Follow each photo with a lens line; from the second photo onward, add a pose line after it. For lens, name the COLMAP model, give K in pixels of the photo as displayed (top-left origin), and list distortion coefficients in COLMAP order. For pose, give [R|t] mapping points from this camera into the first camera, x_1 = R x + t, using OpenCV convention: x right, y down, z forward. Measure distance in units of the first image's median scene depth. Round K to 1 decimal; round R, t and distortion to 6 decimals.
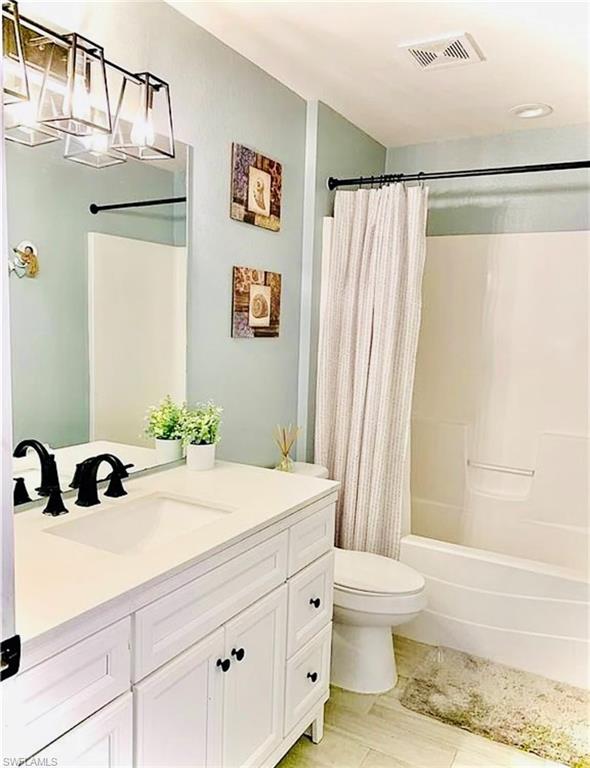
lens RADIAL K [[612.2, 0, 295.0], [0, 612.2, 384.0], [0, 0, 1]] dist [0.089973, -0.008154]
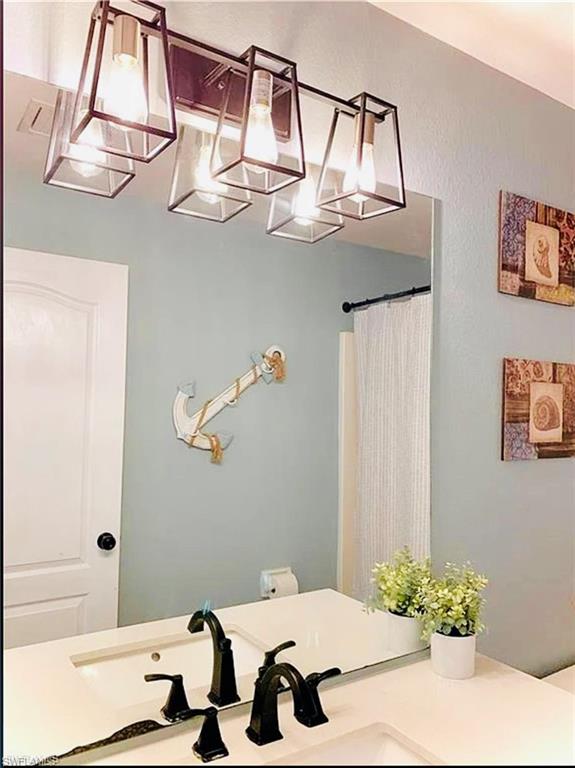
lens RADIAL K [[593.3, 0, 287.5], [0, 593.3, 384.0], [0, 0, 1]] dist [0.006986, 0.000998]
pose [[0.893485, -0.032163, -0.447941, -0.018467], [-0.036860, 0.988815, -0.144520, -0.056114], [0.447579, 0.145638, 0.882305, 0.299578]]
